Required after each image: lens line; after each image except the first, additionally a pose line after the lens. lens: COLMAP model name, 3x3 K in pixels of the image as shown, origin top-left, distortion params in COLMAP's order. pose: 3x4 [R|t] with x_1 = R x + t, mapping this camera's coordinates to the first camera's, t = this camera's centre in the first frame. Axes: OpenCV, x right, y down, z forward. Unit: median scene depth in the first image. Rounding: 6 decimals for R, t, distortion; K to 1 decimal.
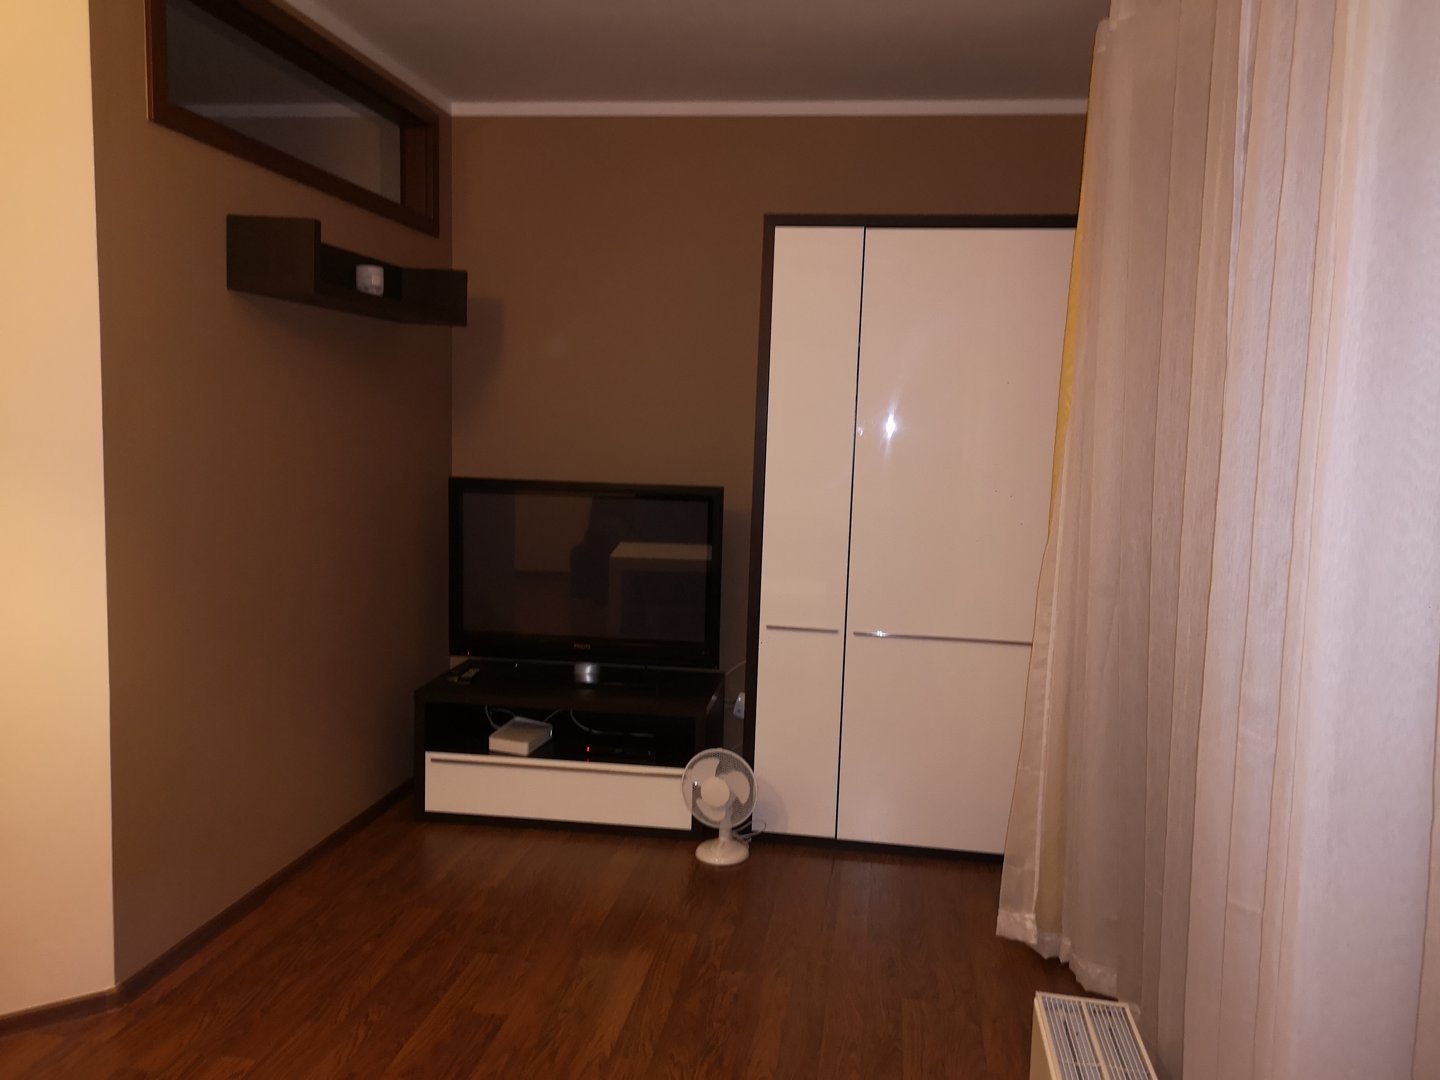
lens RADIAL K [[1108.4, 0, 720.0], [0, 1108.4, 540.0], [0, 0, 1]] dist [0.075925, -0.080371]
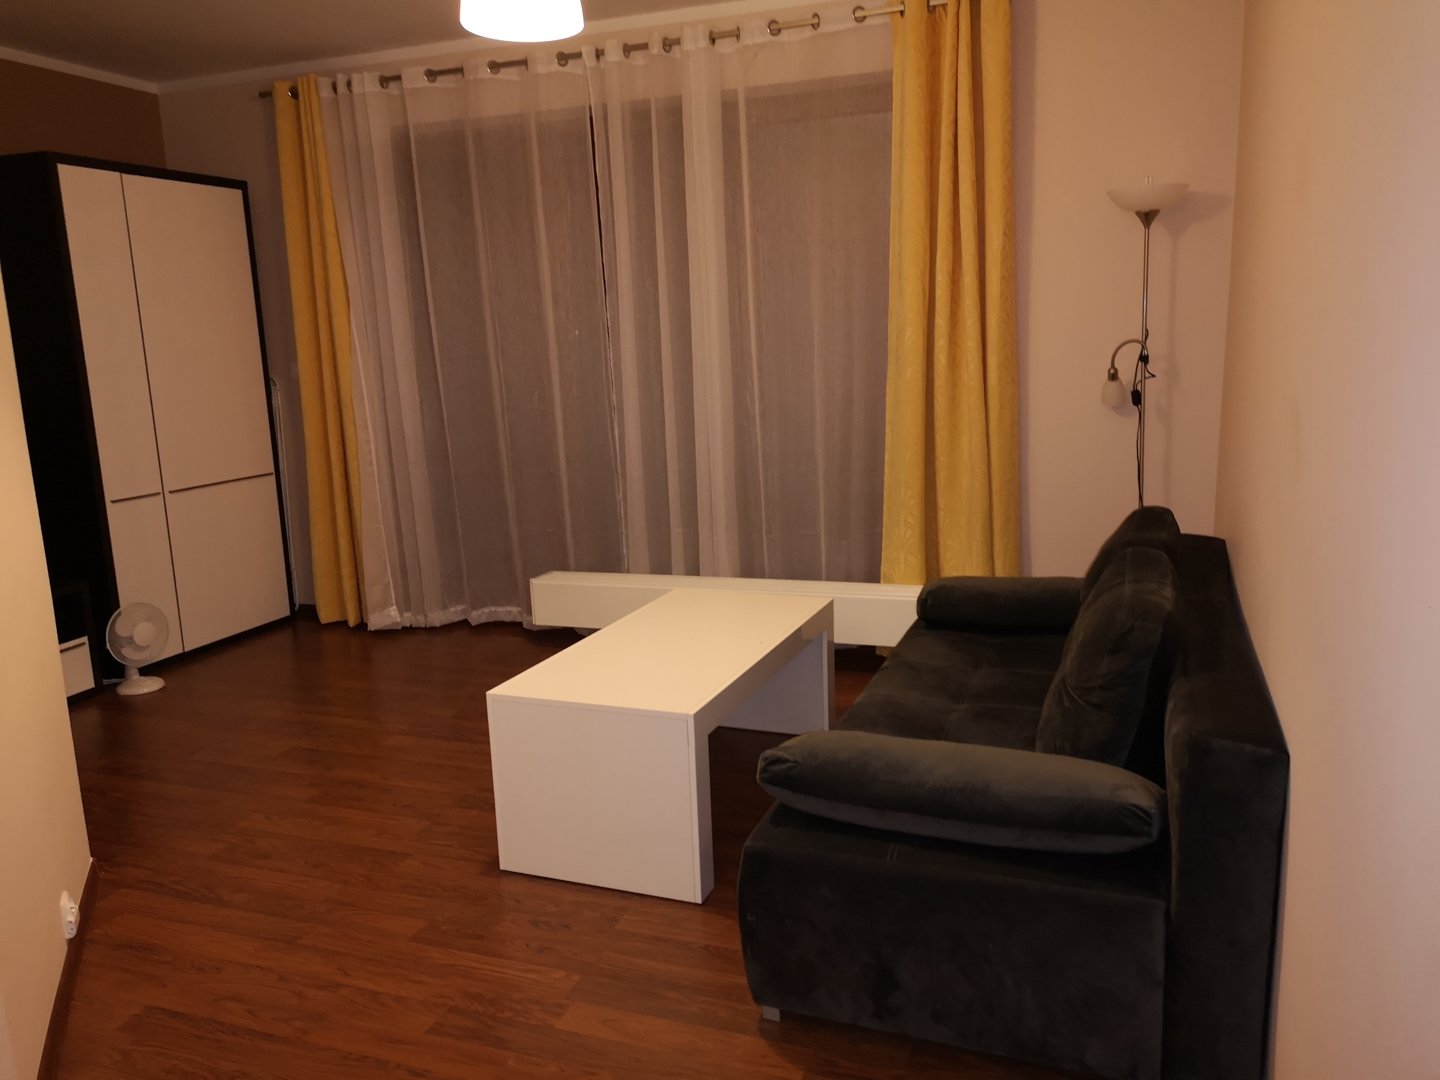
lens RADIAL K [[1108.4, 0, 720.0], [0, 1108.4, 540.0], [0, 0, 1]] dist [0.075925, -0.080371]
pose [[0.208029, -0.224989, 0.951895, -0.983638], [0.145681, 0.969458, 0.197303, -0.026702], [-0.967213, 0.097628, 0.234452, 0.076379]]
